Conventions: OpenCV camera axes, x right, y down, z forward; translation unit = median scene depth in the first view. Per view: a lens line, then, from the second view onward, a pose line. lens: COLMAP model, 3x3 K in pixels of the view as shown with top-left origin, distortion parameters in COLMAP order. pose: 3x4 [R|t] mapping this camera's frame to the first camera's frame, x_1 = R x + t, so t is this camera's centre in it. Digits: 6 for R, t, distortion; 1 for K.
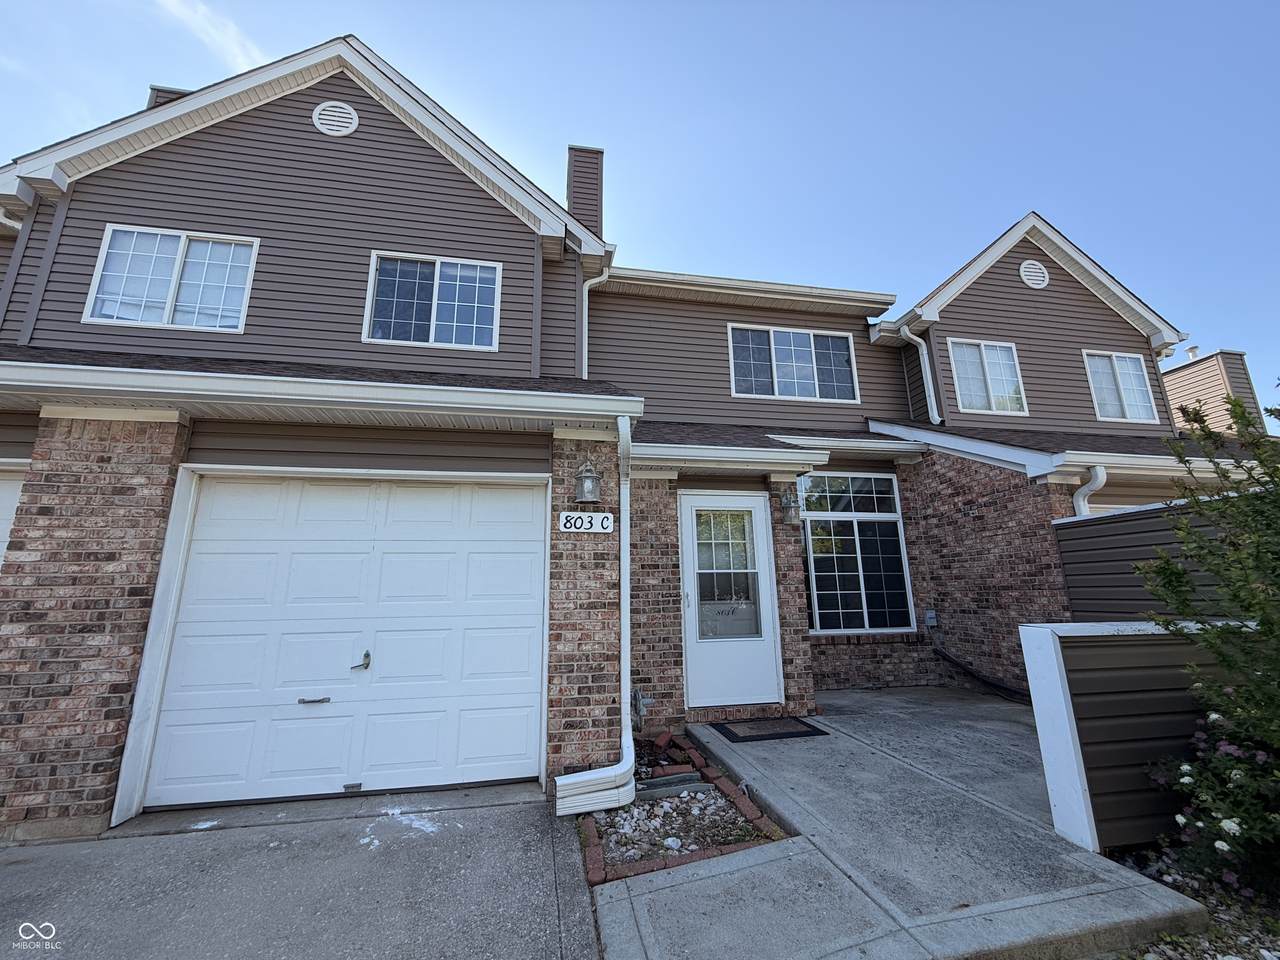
lens RADIAL K [[511.0, 0, 636.5], [0, 511.0, 480.0], [0, 0, 1]] dist [0.000162, -0.000007]
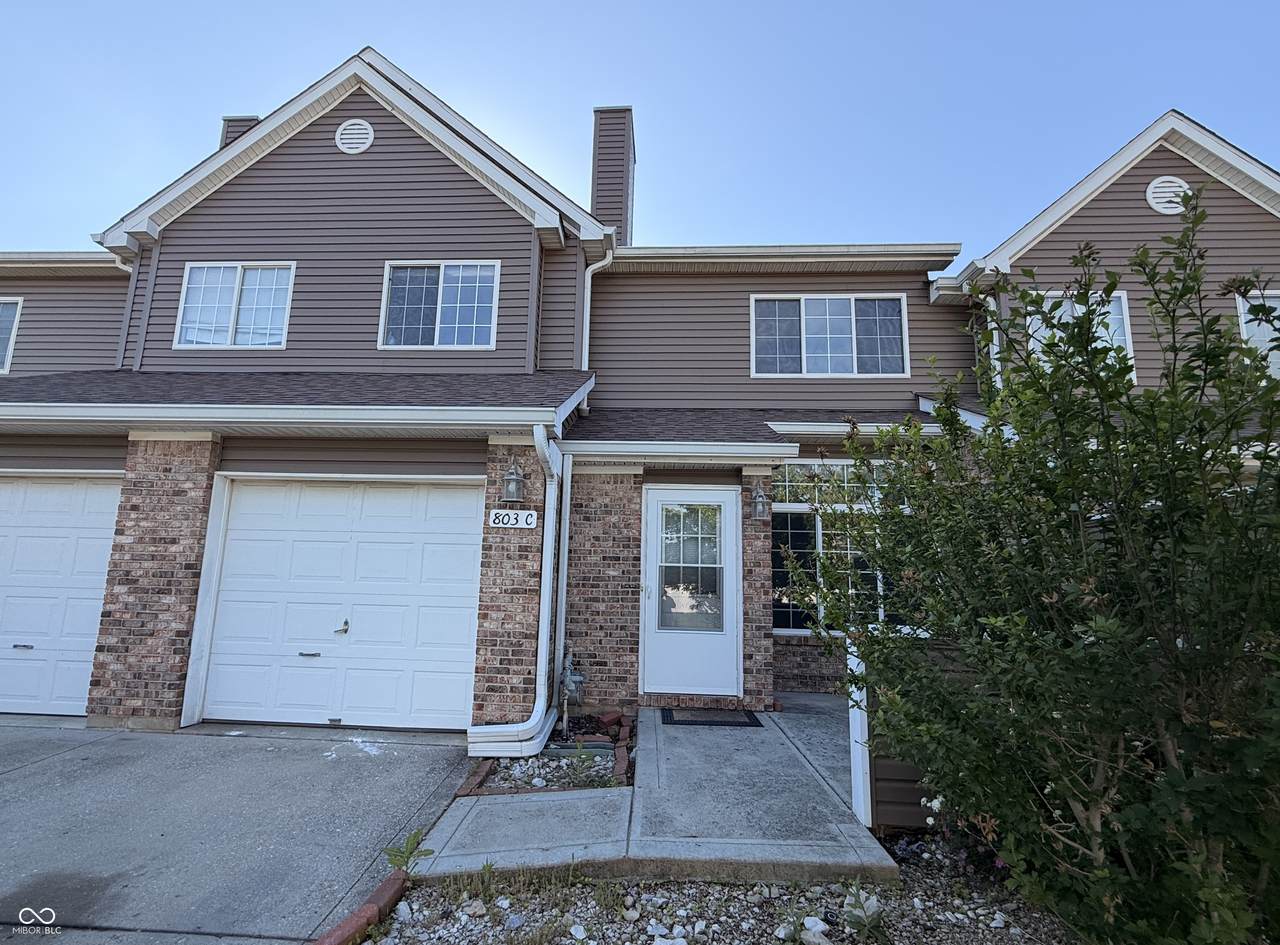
lens RADIAL K [[591.0, 0, 617.9], [0, 591.0, 495.9], [0, 0, 1]] dist [0.000169, -0.000452]
pose [[0.970193, 0.003155, -0.242315, 0.316874], [0.013607, 0.997629, 0.067470, -0.037937], [0.241953, -0.068756, 0.967849, -0.150583]]
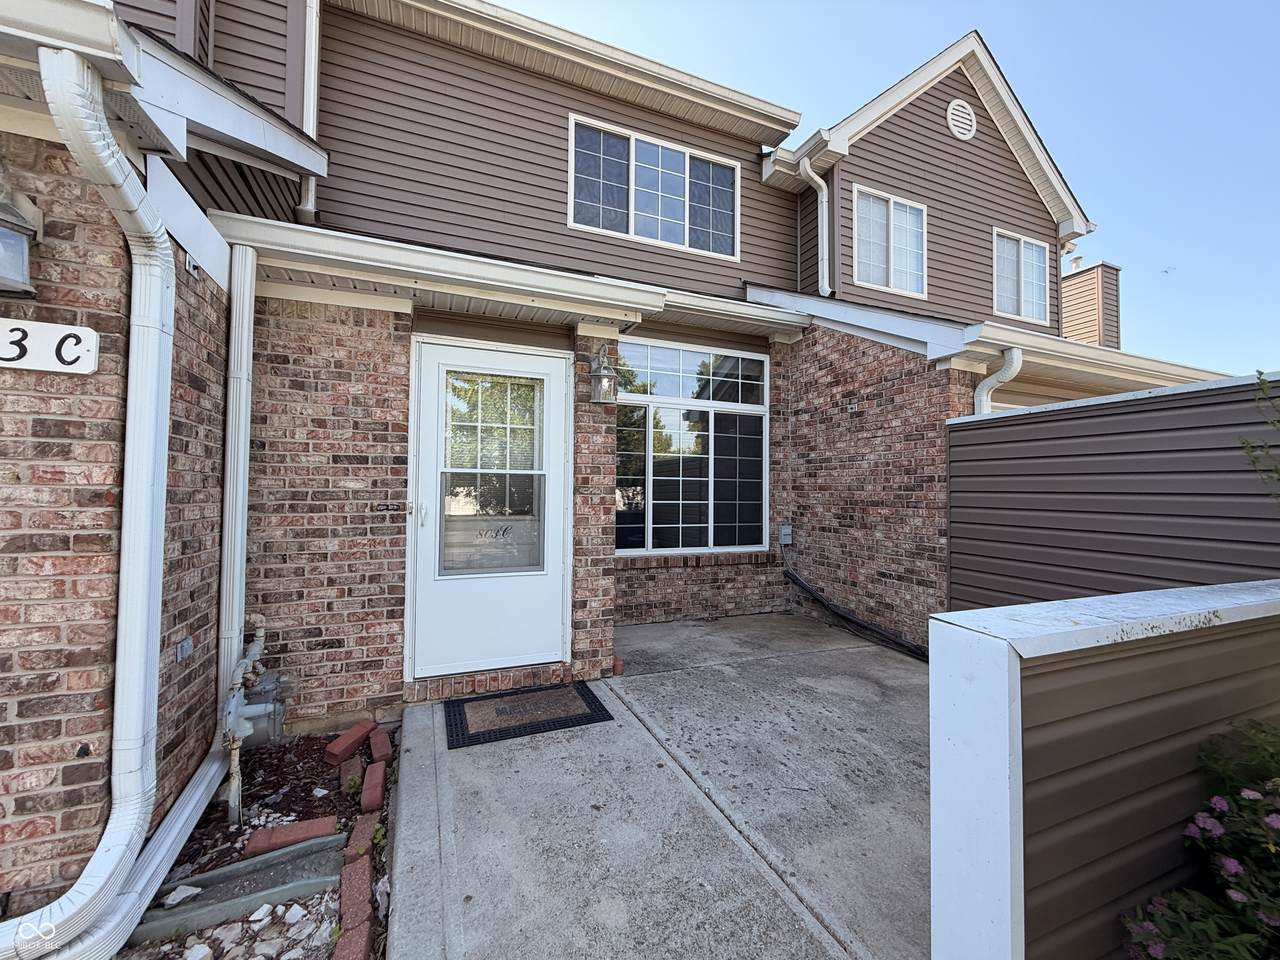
lens RADIAL K [[511.0, 0, 636.4], [0, 511.0, 481.0], [0, 0, 1]] dist [0.000162, -0.000007]
pose [[0.978987, 0.029609, 0.201762, 0.220131], [-0.069553, 0.978558, 0.193875, 0.054227], [-0.191695, -0.203834, 0.960055, 0.351130]]
